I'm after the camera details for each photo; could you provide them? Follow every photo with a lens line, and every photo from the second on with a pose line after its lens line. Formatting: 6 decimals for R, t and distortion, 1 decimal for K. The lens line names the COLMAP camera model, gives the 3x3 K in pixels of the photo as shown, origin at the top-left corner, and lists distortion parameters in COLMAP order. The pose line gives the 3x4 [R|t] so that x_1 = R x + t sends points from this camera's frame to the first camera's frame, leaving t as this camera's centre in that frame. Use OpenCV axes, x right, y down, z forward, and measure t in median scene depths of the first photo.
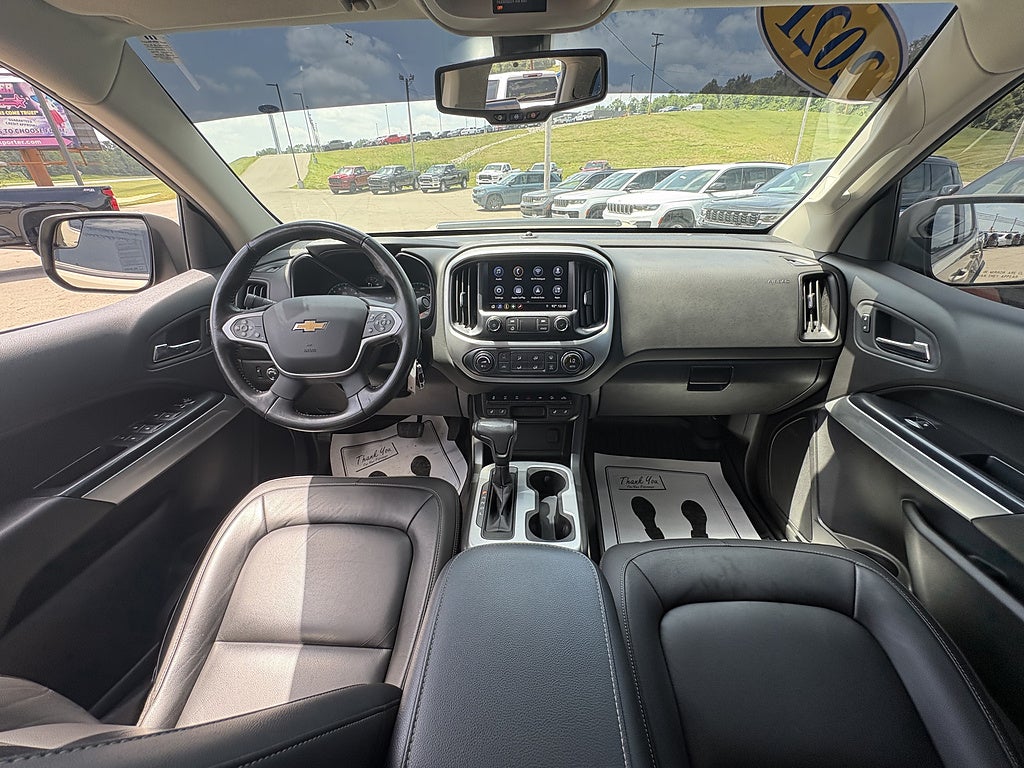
lens RADIAL K [[410.1, 0, 513.8], [0, 410.1, 386.4], [0, 0, 1]] dist [0.002773, 0.000664]
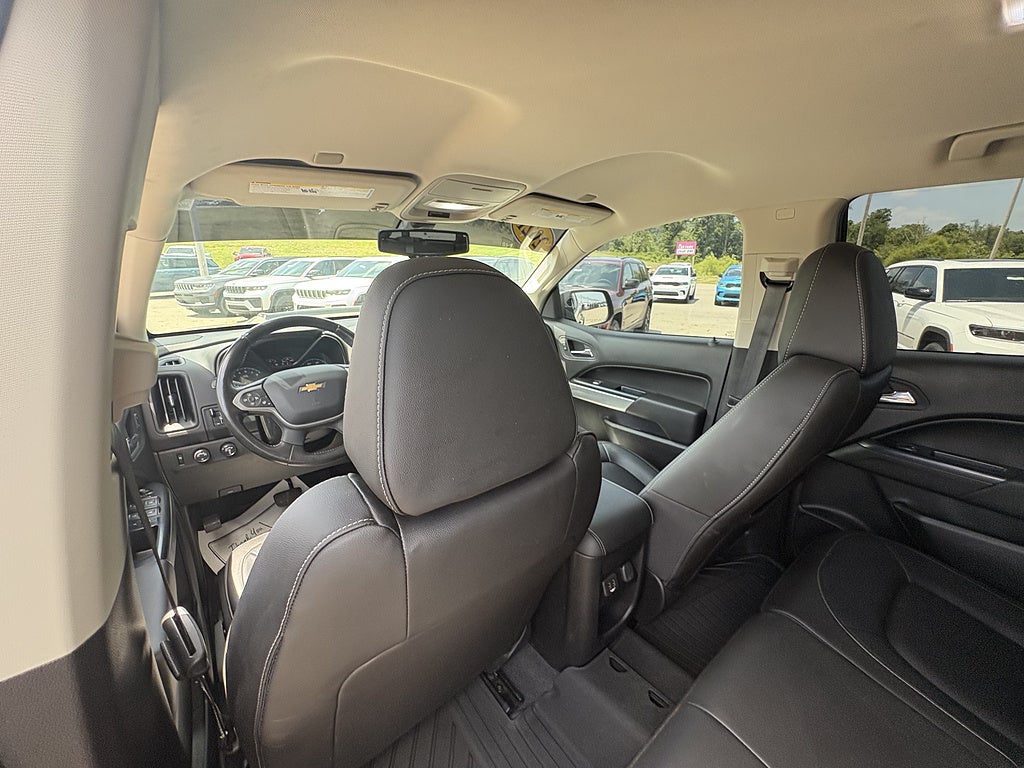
lens RADIAL K [[410.1, 0, 513.8], [0, 410.1, 386.4], [0, 0, 1]] dist [0.002773, 0.000664]
pose [[0.744882, -0.174616, 0.643941, -0.702500], [0.287714, 0.954862, -0.073886, 0.120303], [-0.601973, 0.240307, 0.761499, -0.381271]]
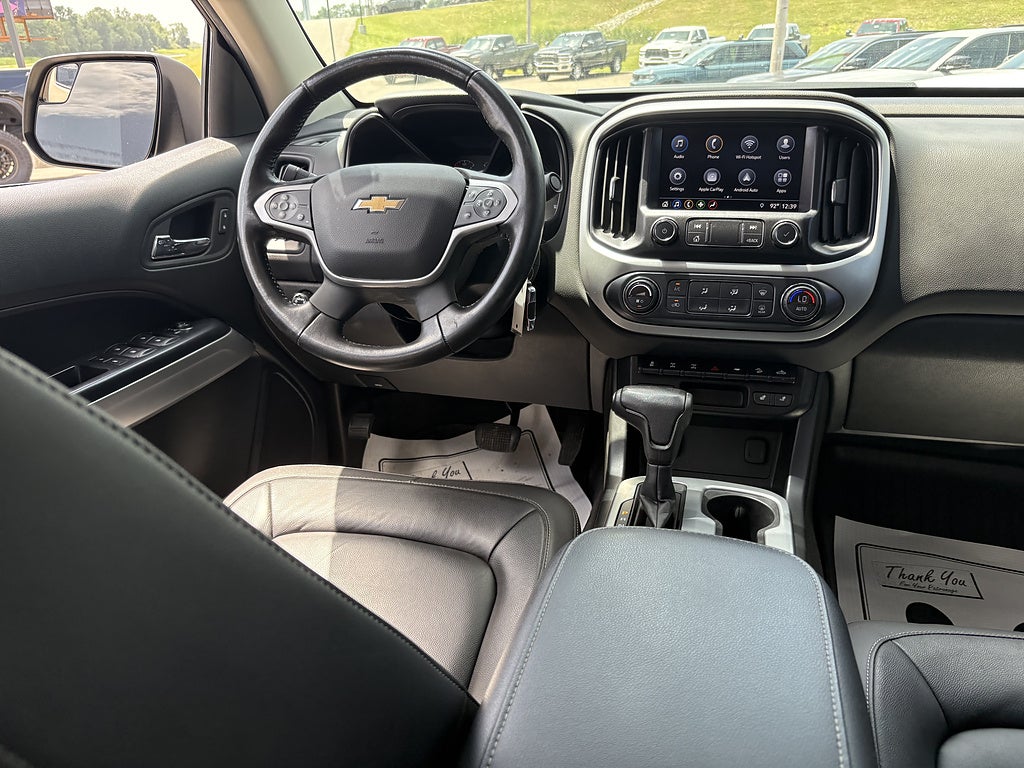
lens RADIAL K [[788.7, 0, 517.0], [0, 788.7, 376.7], [0, 0, 1]] dist [0.010648, -0.002533]
pose [[0.975009, 0.076468, -0.208592, -0.002930], [-0.093875, 0.992766, -0.074855, 0.154930], [0.201359, 0.092566, 0.975134, -0.113451]]
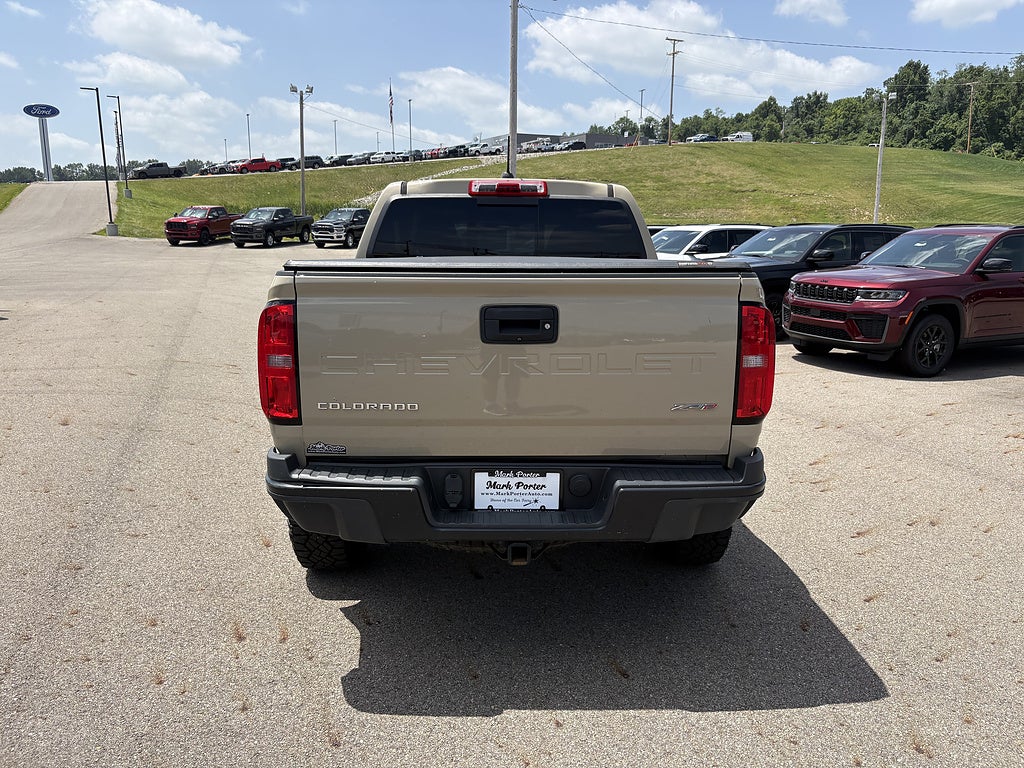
lens RADIAL K [[782.3, 0, 512.0], [0, 782.3, 384.0], [0, 0, 1]] dist [0.057930, -0.058669]
pose [[0.997058, 0.012678, 0.075590, -0.396797], [0.008370, 0.962314, -0.271812, 2.619651], [-0.076188, 0.271645, 0.959377, -5.355362]]
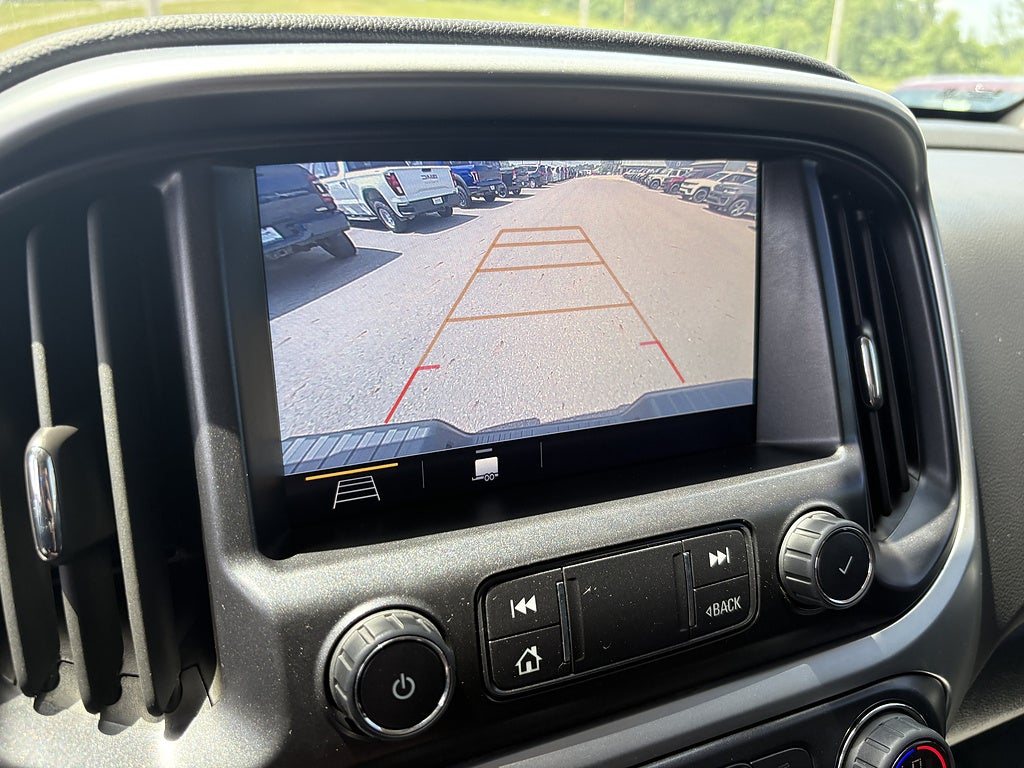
lens RADIAL K [[788.7, 0, 517.0], [0, 788.7, 376.7], [0, 0, 1]] dist [0.010648, -0.002533]
pose [[0.886863, -0.105574, 0.449808, -0.106594], [0.164053, 0.982062, -0.092957, -0.201660], [-0.431926, 0.156233, 0.888274, 0.750004]]
